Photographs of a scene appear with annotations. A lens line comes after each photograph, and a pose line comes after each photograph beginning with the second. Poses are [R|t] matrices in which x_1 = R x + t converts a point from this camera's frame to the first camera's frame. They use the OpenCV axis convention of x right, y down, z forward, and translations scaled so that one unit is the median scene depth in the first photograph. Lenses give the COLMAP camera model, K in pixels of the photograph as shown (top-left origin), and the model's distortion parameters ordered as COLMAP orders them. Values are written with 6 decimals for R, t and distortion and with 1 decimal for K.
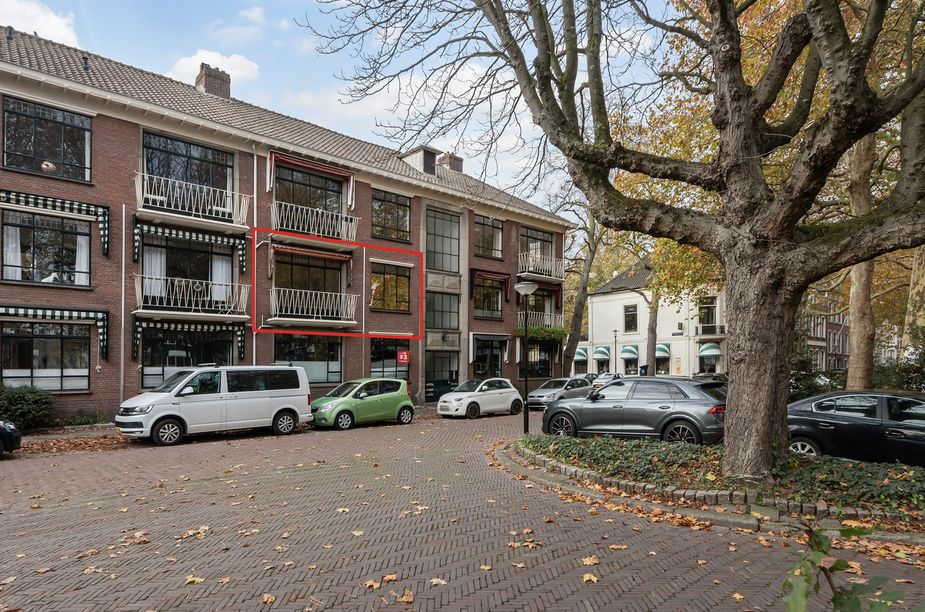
lens RADIAL K [[612.0, 0, 463.2], [0, 612.0, 367.8], [0, 0, 1]] dist [0.022501, -0.001465]
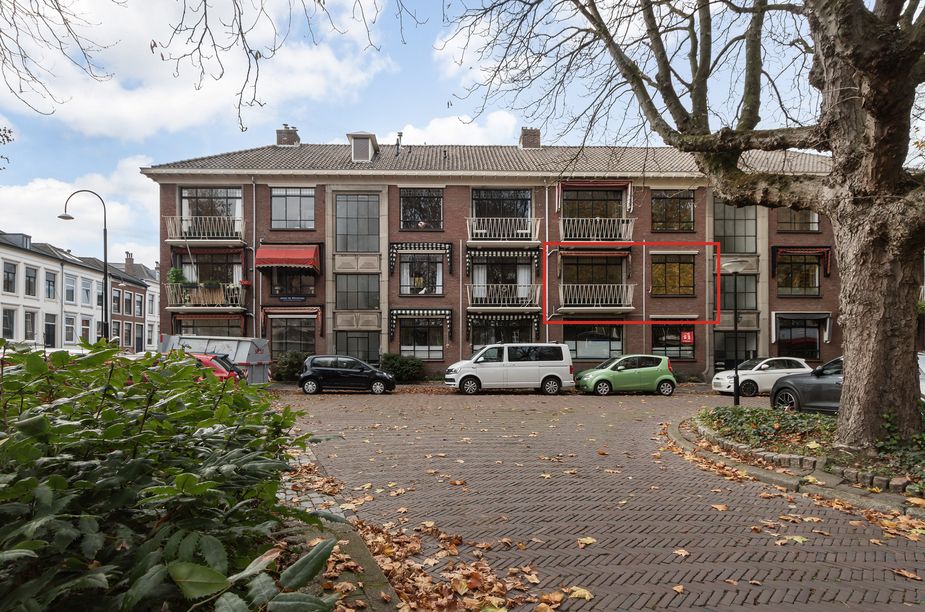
lens RADIAL K [[612.0, 0, 463.2], [0, 612.0, 367.8], [0, 0, 1]] dist [0.022501, -0.001465]
pose [[0.697908, 0.016436, -0.715999, 0.519753], [-0.010431, 0.999864, 0.012786, 0.034371], [0.716111, -0.001455, 0.697985, -0.064420]]
